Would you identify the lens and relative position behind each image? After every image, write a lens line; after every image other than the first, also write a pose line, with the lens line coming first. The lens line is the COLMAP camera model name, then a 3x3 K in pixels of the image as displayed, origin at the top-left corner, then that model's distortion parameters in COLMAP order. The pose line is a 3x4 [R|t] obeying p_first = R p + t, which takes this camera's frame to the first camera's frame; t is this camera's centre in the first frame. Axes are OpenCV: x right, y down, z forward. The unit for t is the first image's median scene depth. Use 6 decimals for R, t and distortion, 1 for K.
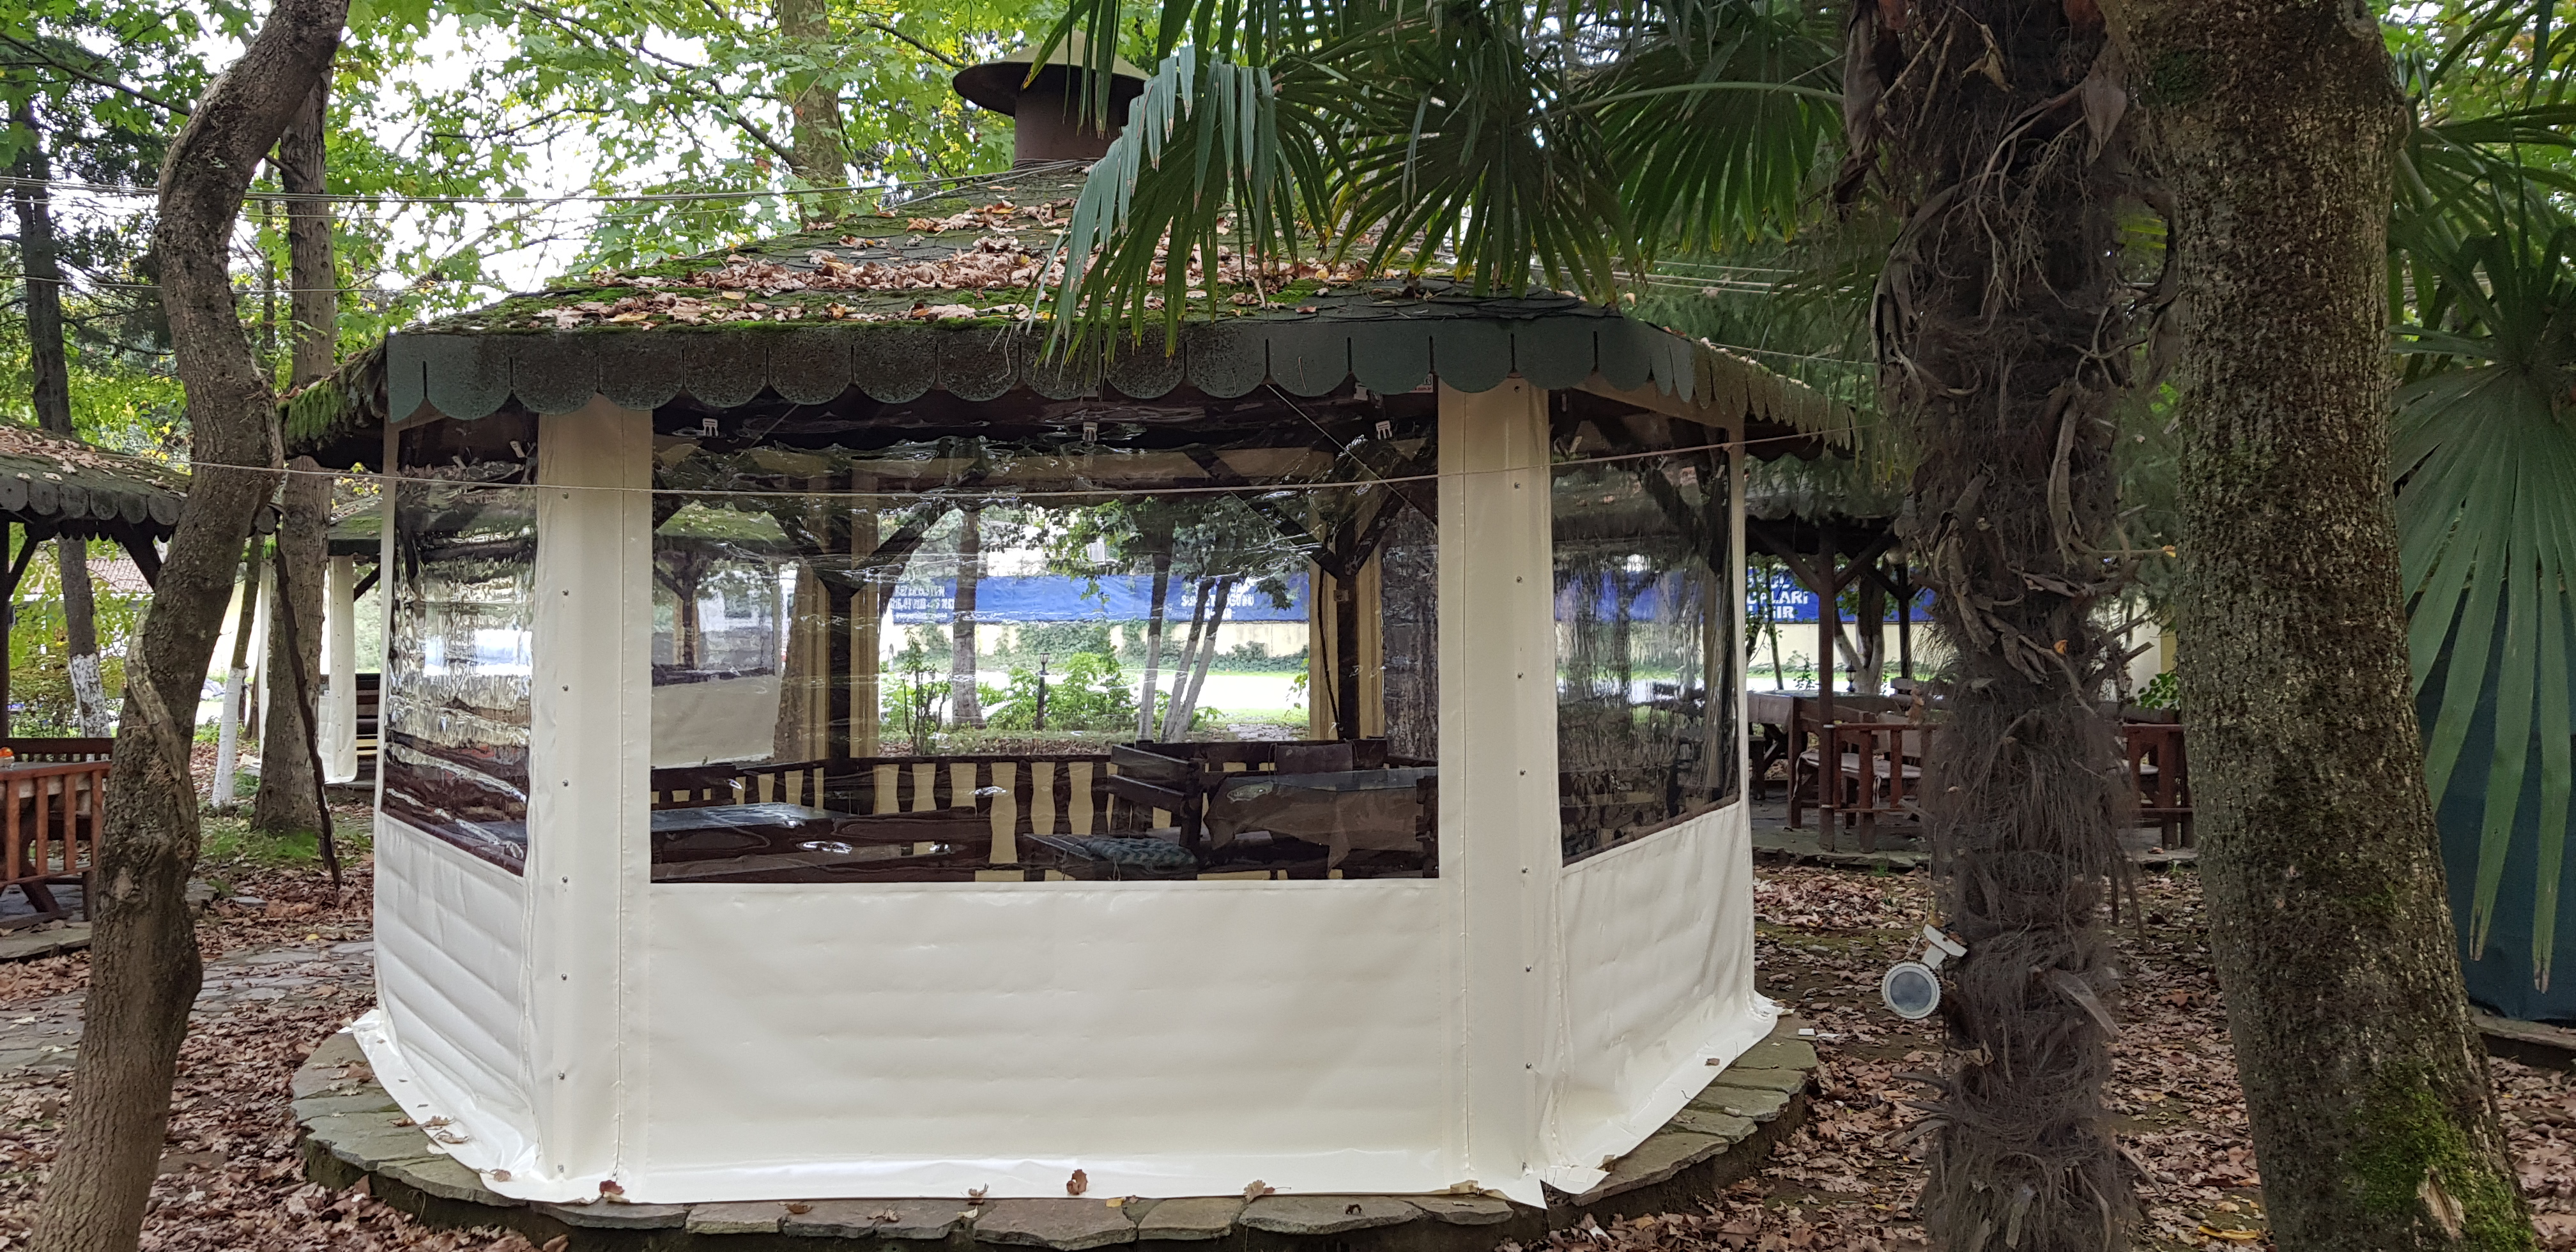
lens RADIAL K [[1942.3, 0, 1289.2], [0, 1942.3, 428.0], [0, 0, 1]] dist [0.076039, -0.096329]
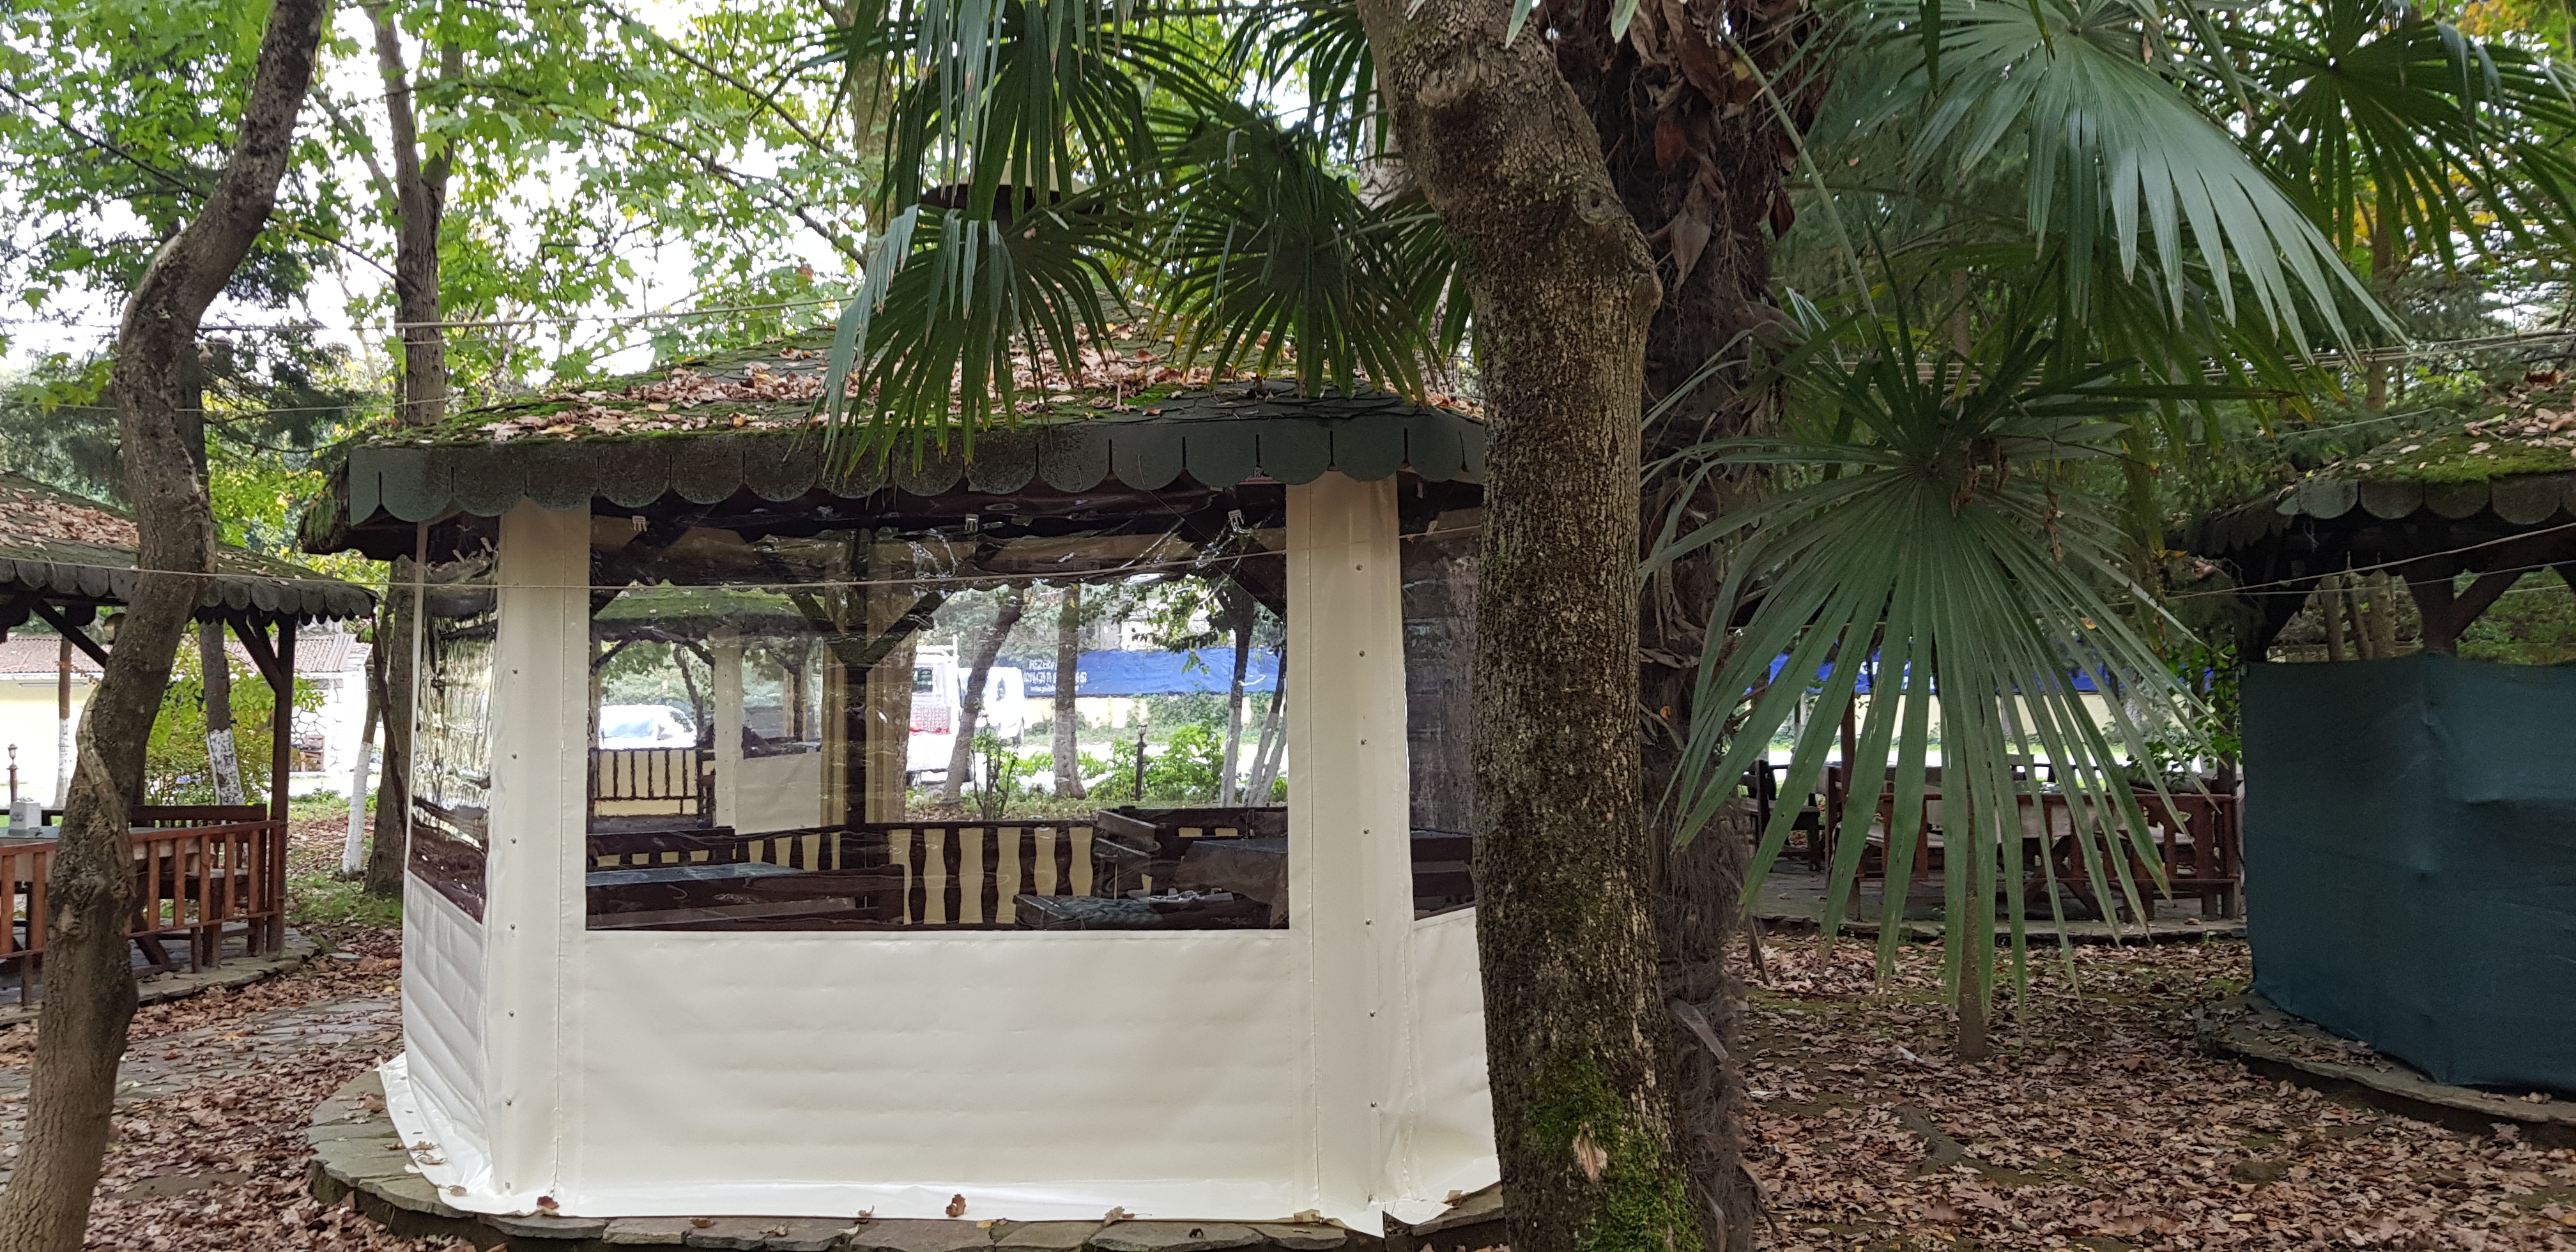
lens RADIAL K [[1942.3, 0, 1289.2], [0, 1942.3, 428.0], [0, 0, 1]] dist [0.076039, -0.096329]
pose [[0.996372, -0.015479, -0.083688, 0.173066], [0.012403, 0.999232, -0.037158, -0.008996], [0.084199, 0.035986, 0.995799, -0.097339]]
